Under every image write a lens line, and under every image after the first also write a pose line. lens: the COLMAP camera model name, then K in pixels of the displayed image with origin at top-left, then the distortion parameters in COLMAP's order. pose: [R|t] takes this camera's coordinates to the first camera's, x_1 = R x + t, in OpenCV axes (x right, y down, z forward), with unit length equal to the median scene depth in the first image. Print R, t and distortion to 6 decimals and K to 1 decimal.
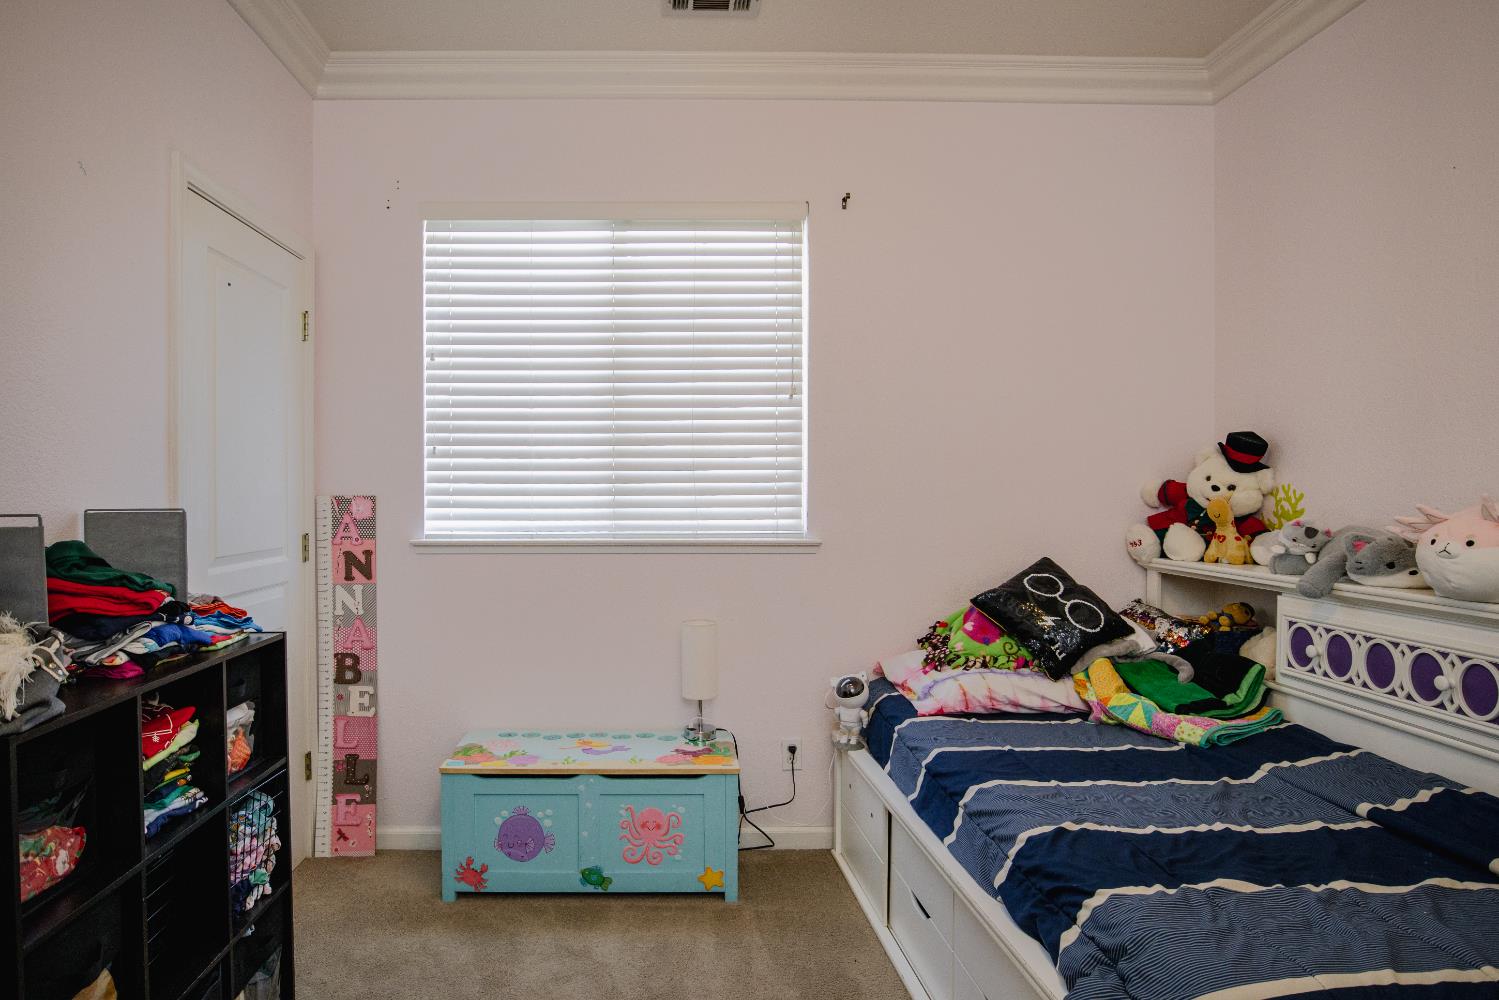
lens RADIAL K [[833.7, 0, 749.5], [0, 833.7, 500.0], [0, 0, 1]] dist [-0.047710, 0.027048]
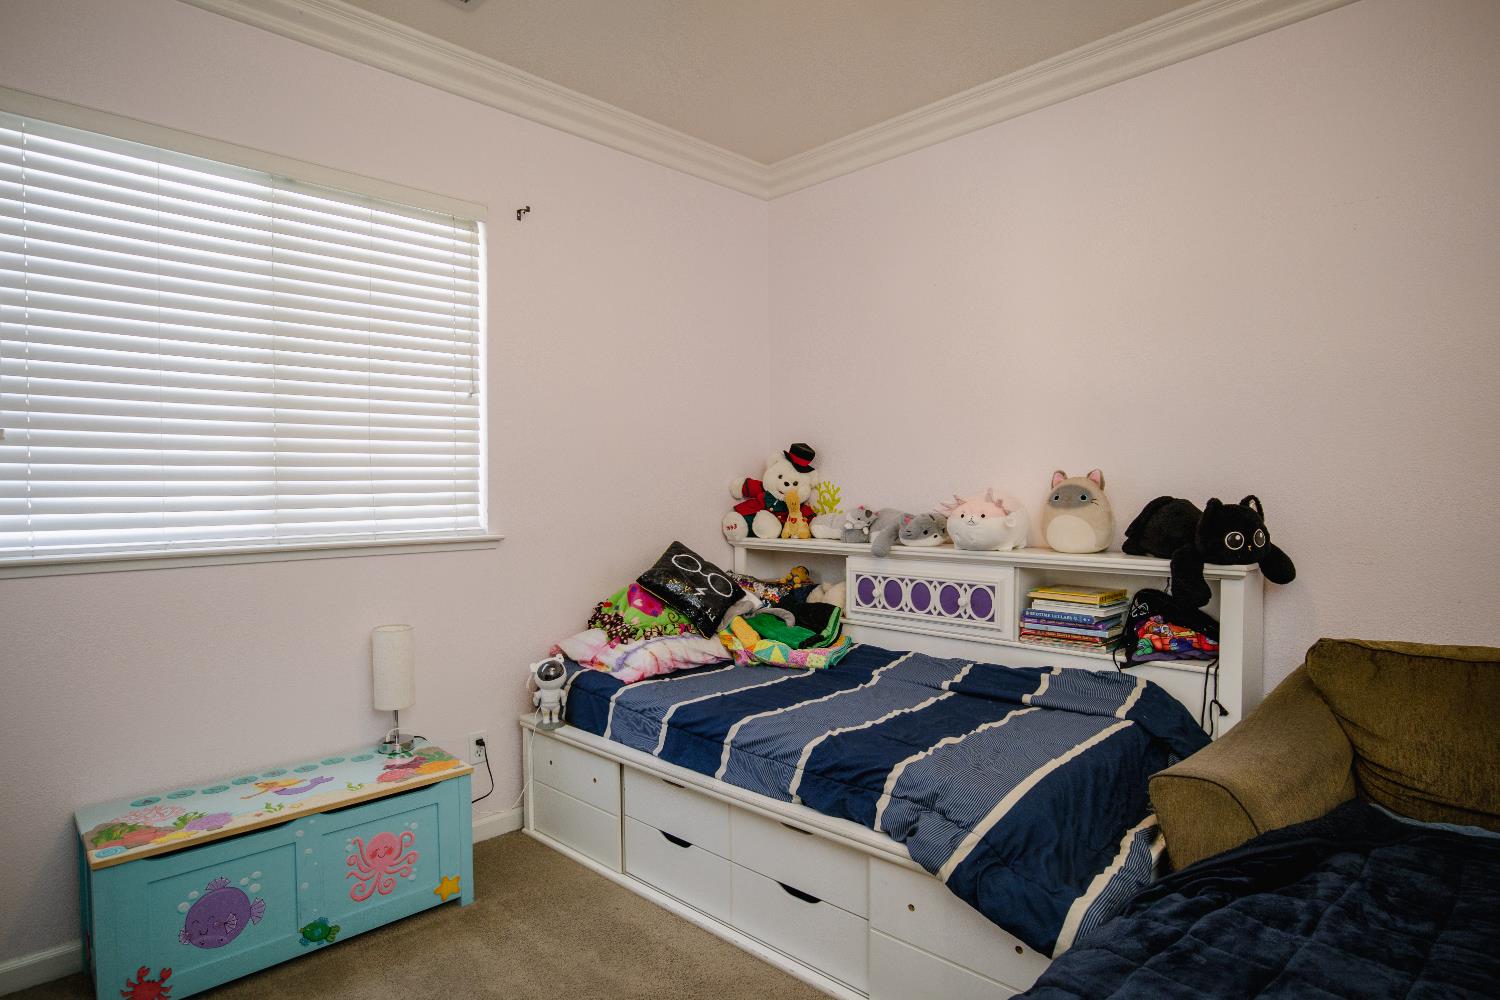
lens RADIAL K [[761.8, 0, 750.0], [0, 761.8, 500.0], [0, 0, 1]] dist [-0.039370, 0.015533]
pose [[0.750172, -0.016697, 0.661032, -0.351257], [0.013923, 0.999858, 0.009454, -0.000743], [-0.661096, 0.002111, 0.750299, 0.100629]]
